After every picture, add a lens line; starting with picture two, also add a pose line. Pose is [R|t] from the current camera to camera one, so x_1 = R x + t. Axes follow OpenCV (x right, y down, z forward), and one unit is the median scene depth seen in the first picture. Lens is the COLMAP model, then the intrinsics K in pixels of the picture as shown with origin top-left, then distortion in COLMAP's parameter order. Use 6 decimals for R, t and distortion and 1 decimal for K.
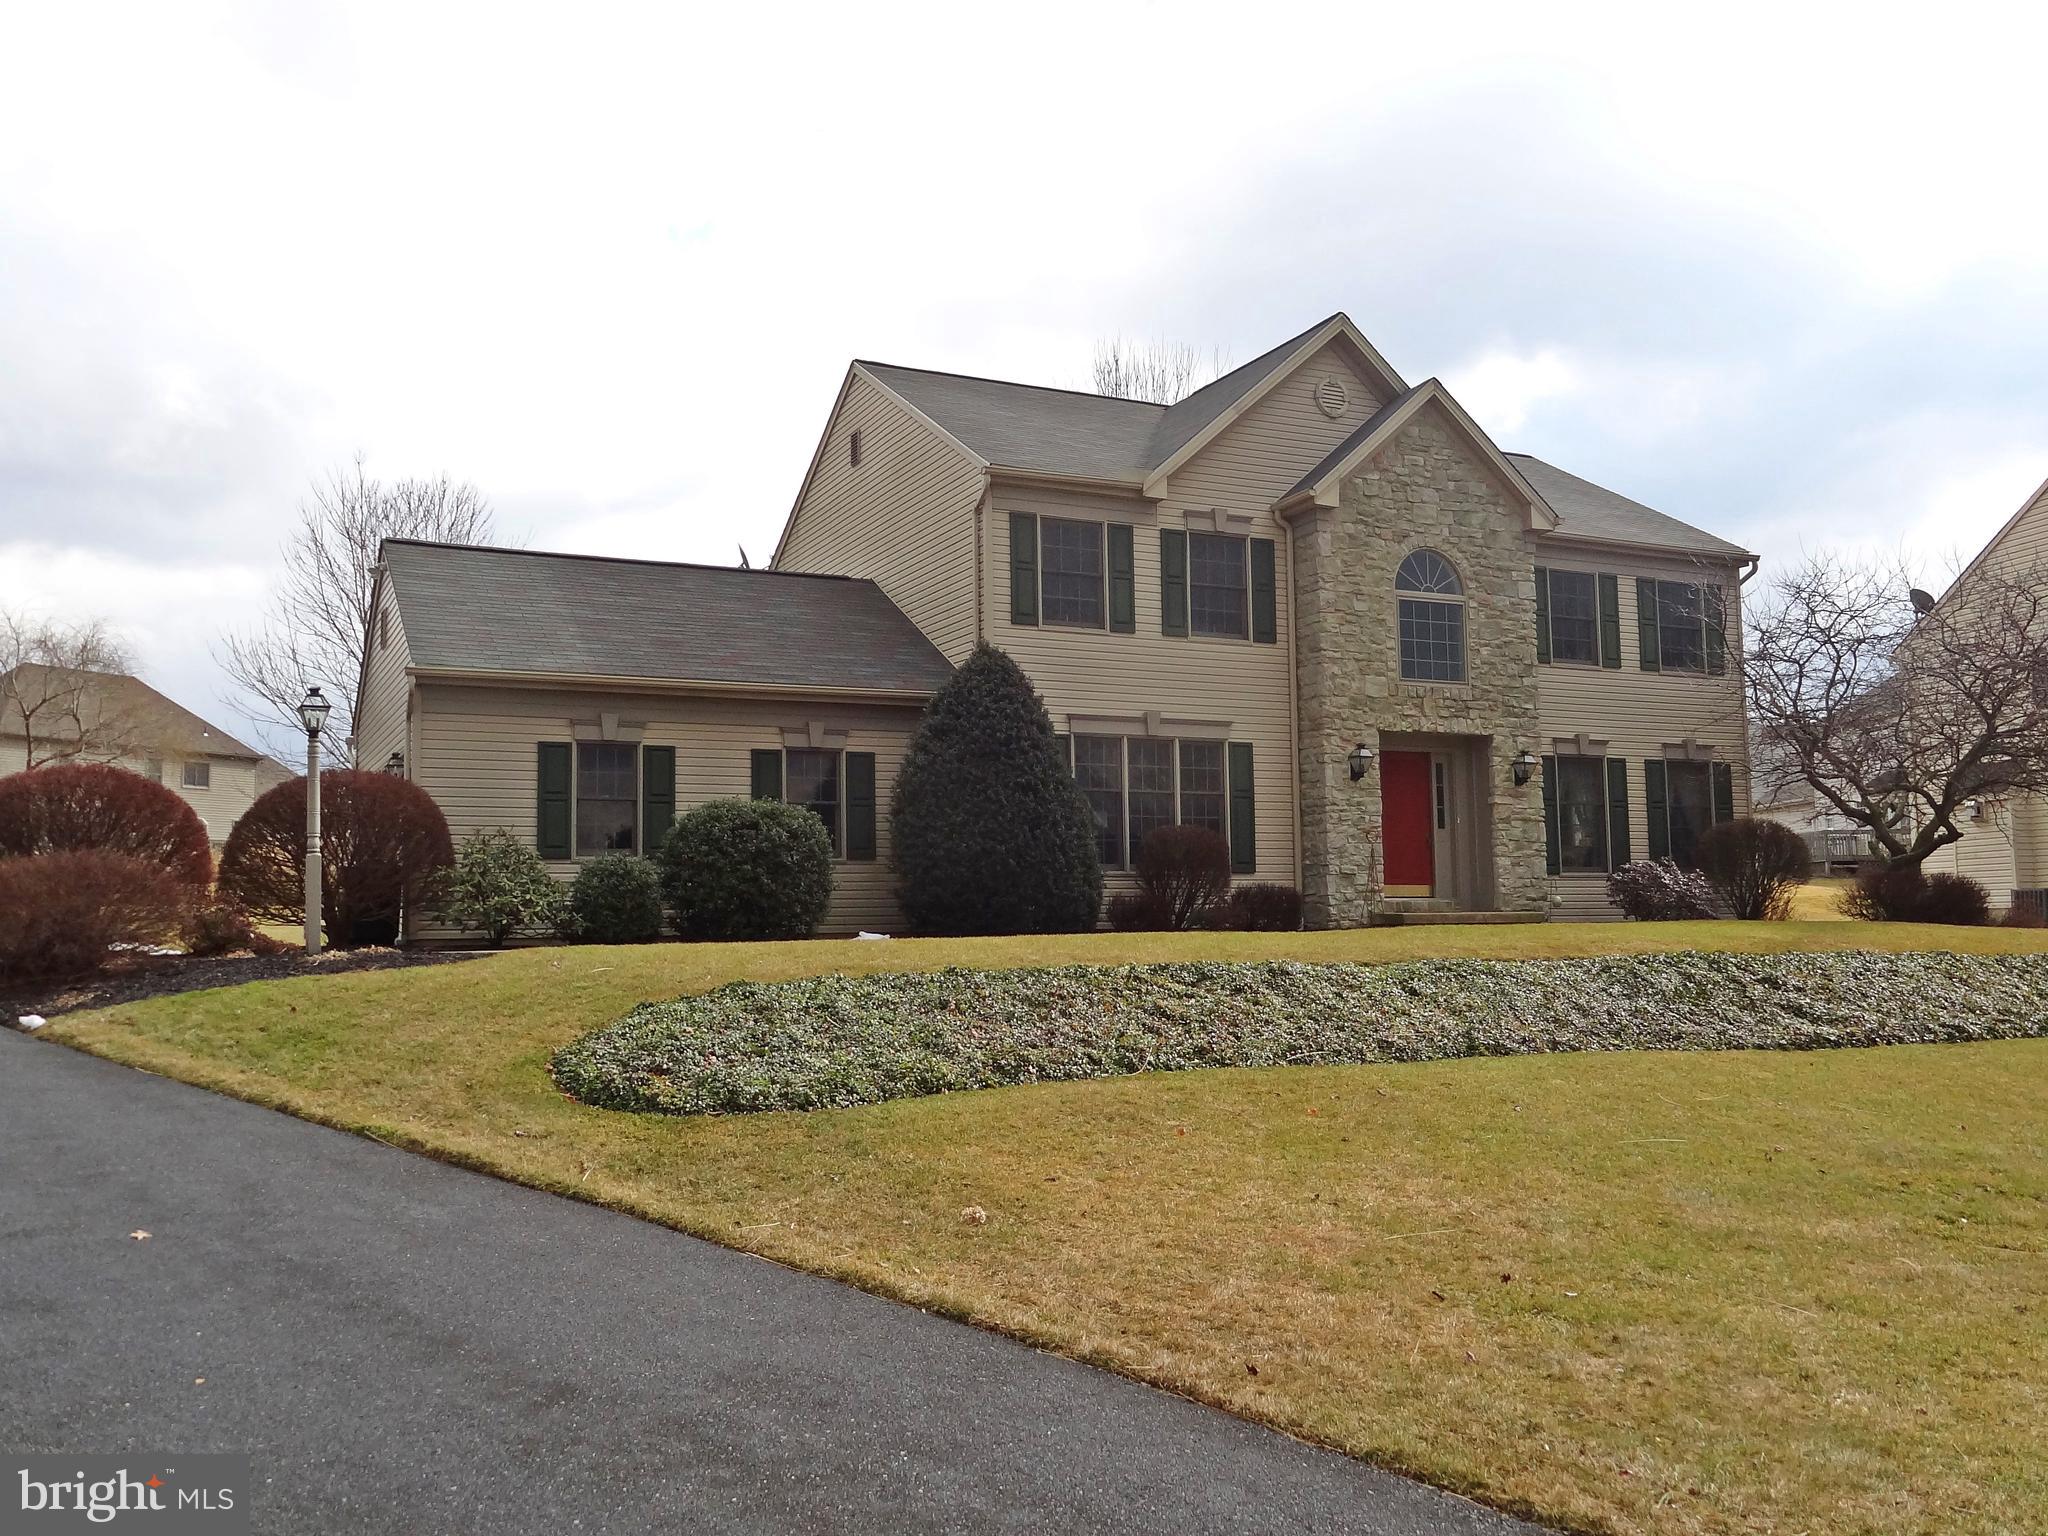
lens RADIAL K [[1699.8, 0, 1027.2], [0, 1699.8, 773.0], [0, 0, 1]] dist [0.033128, 0.002687]
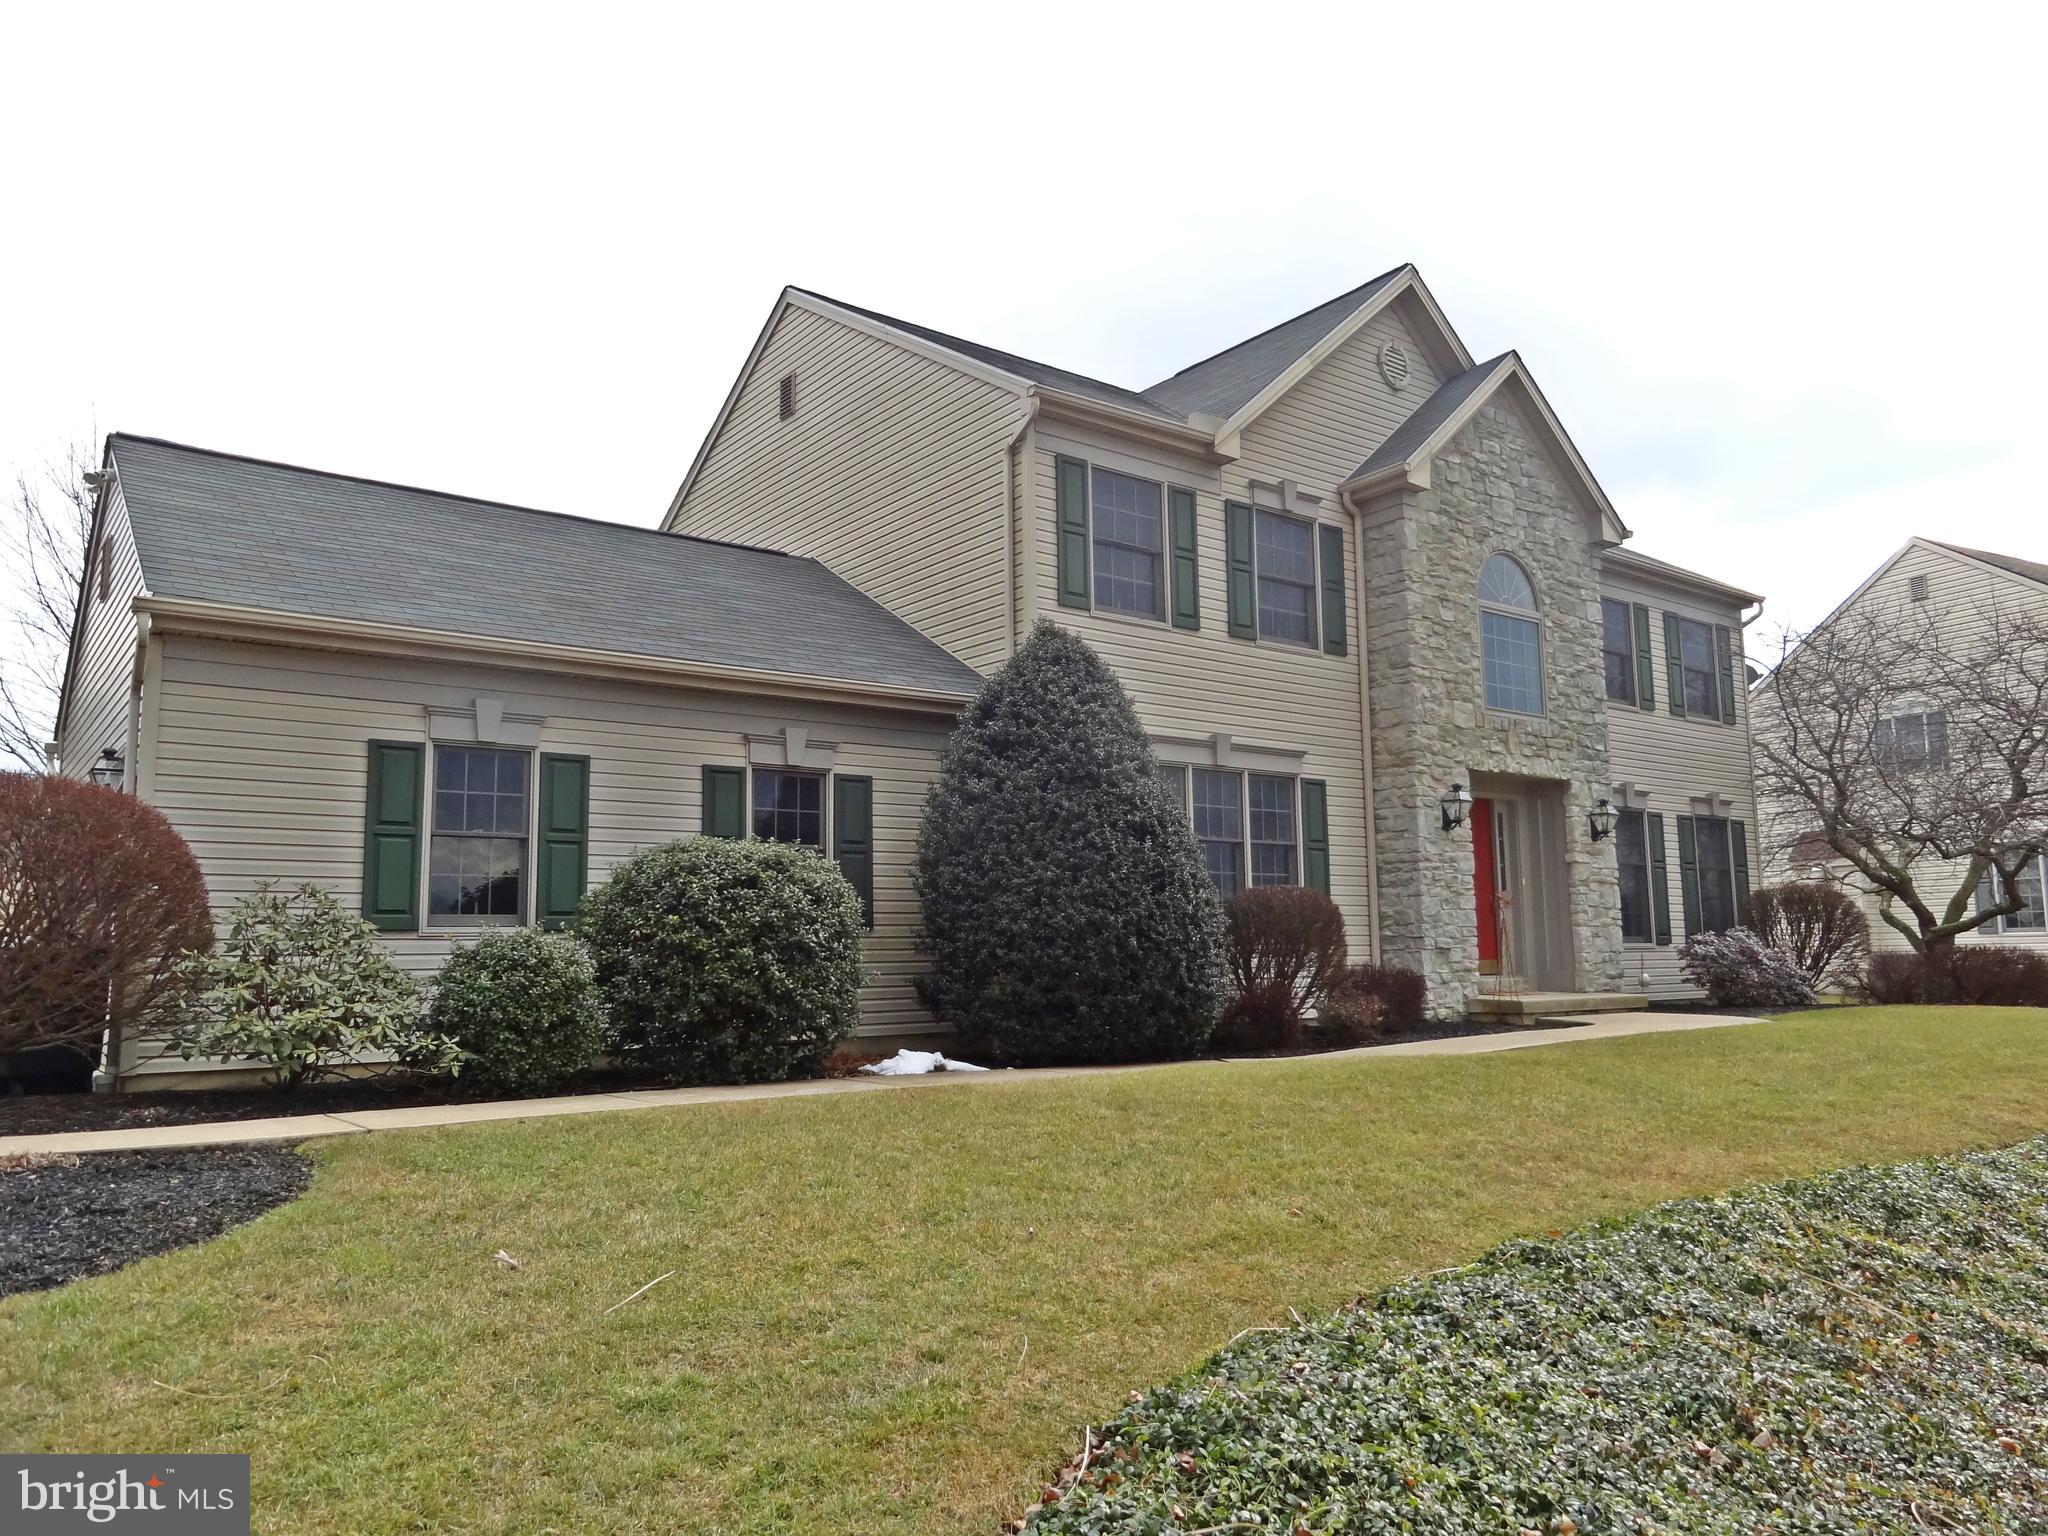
lens RADIAL K [[1438.6, 0, 1031.1], [0, 1438.6, 775.5], [0, 0, 1]] dist [0.012877, -0.002821]
pose [[0.980512, 0.026297, 0.194691, -0.130806], [-0.018907, 0.999032, -0.039722, 0.009145], [-0.195547, 0.035267, 0.980060, 0.378518]]
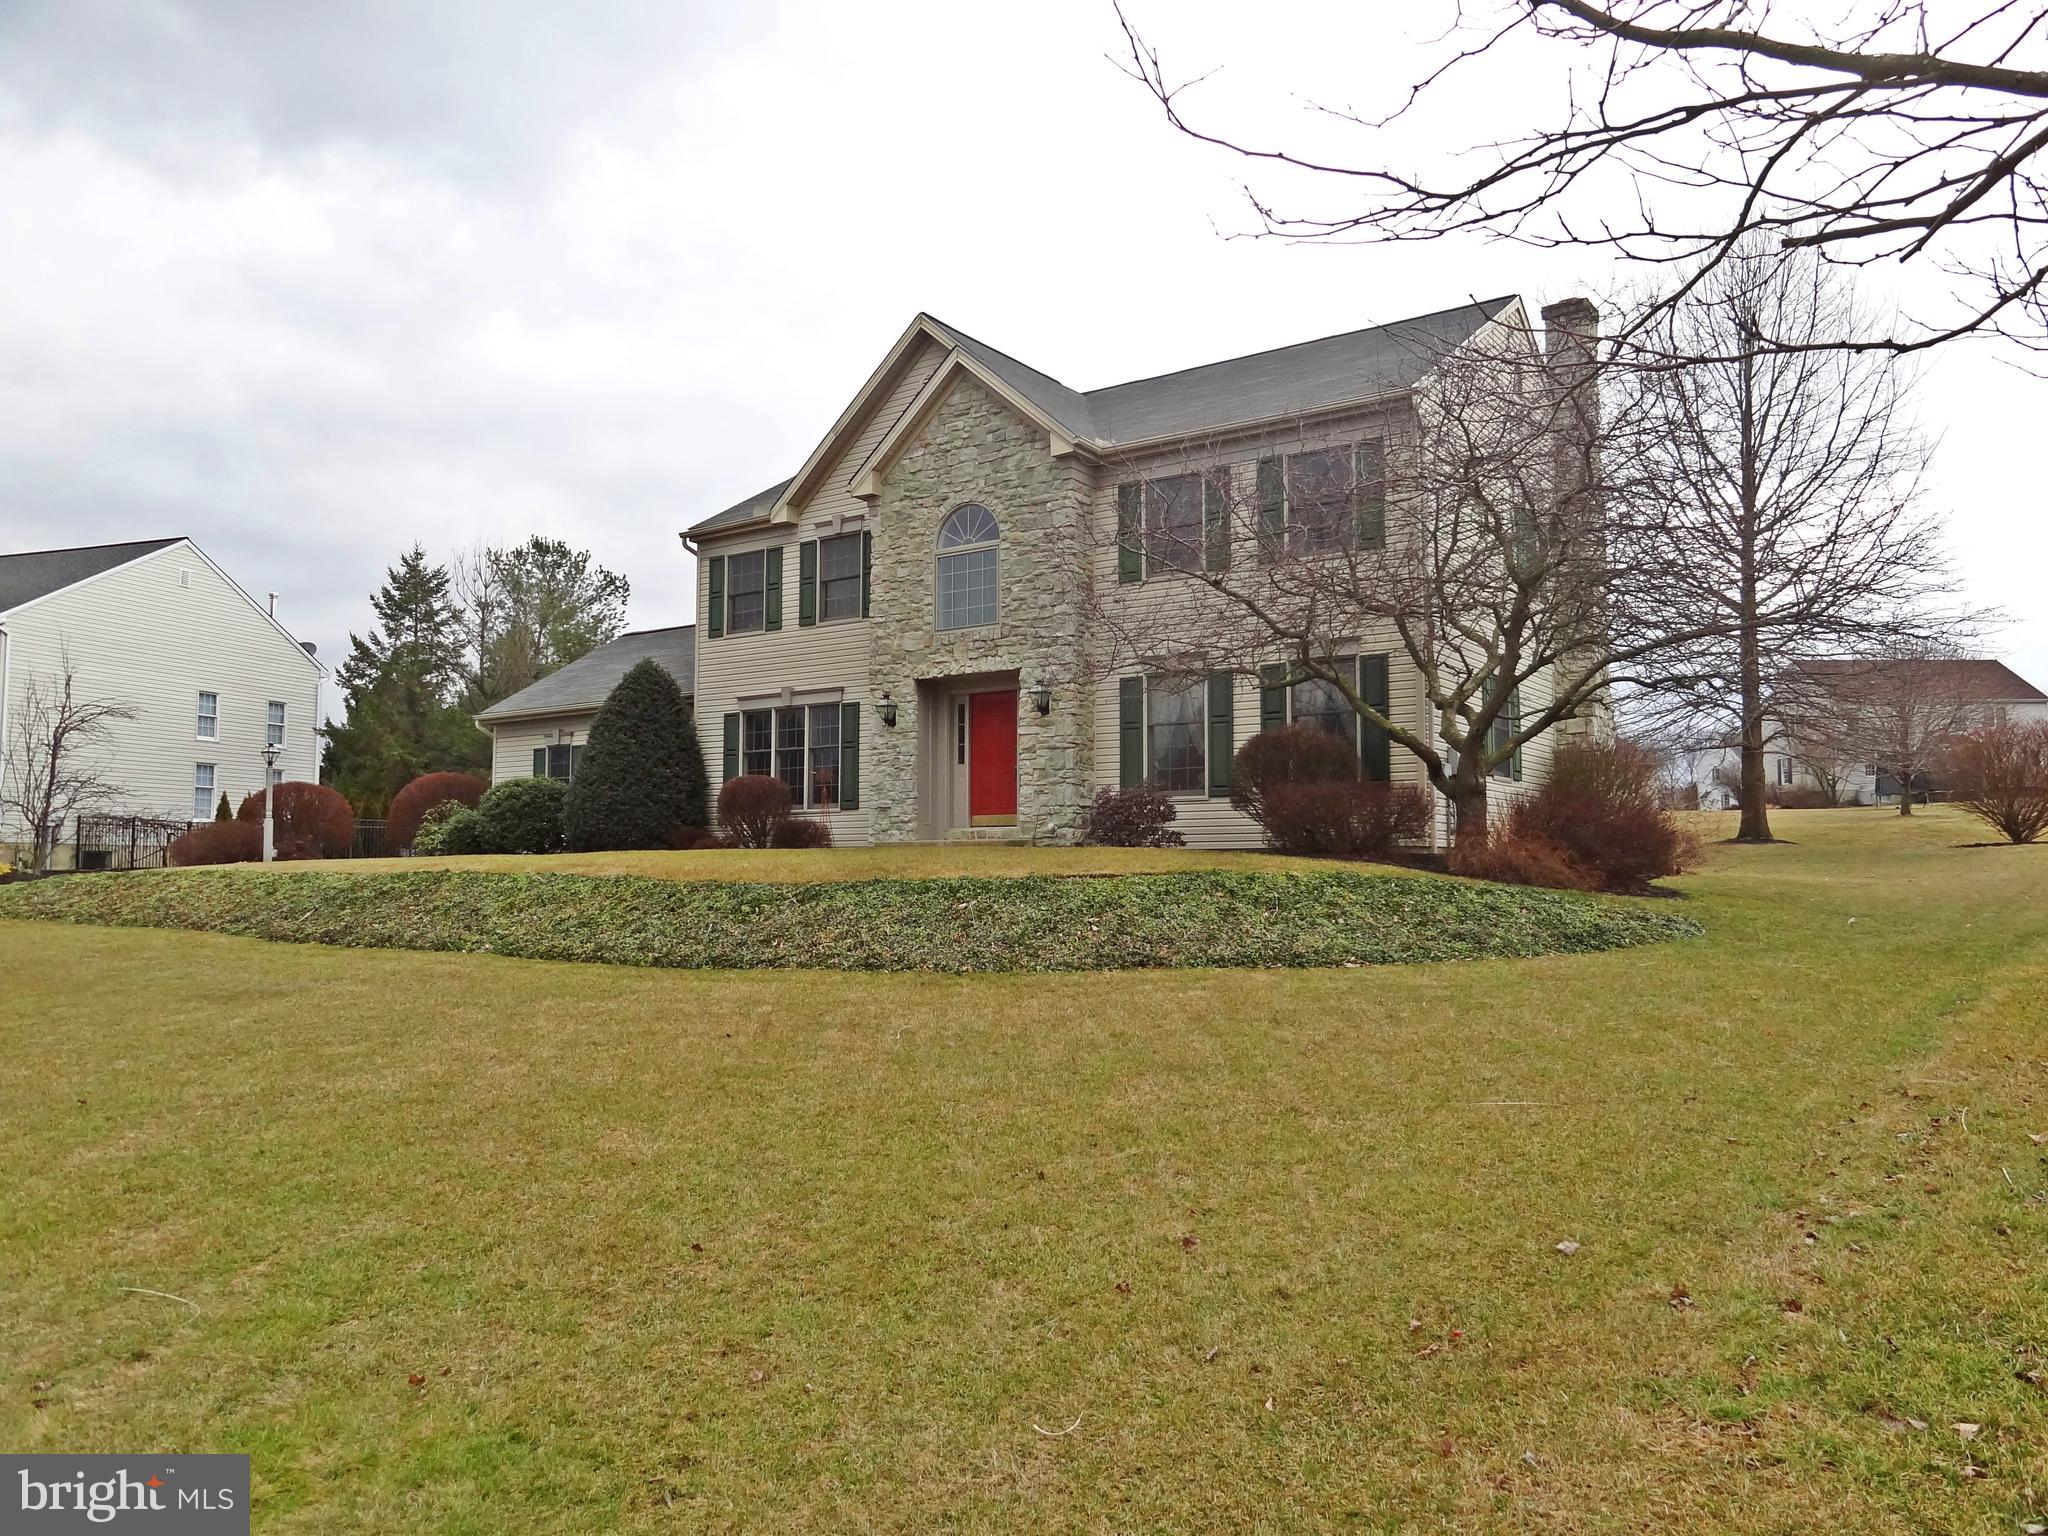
lens RADIAL K [[1438.6, 0, 1028.4], [0, 1438.6, 770.5], [0, 0, 1]] dist [0.012877, -0.002821]
pose [[0.482487, -0.049035, -0.874530, 1.091833], [0.074384, 0.997119, -0.014871, 0.055715], [0.872739, -0.057876, 0.484744, 0.609698]]
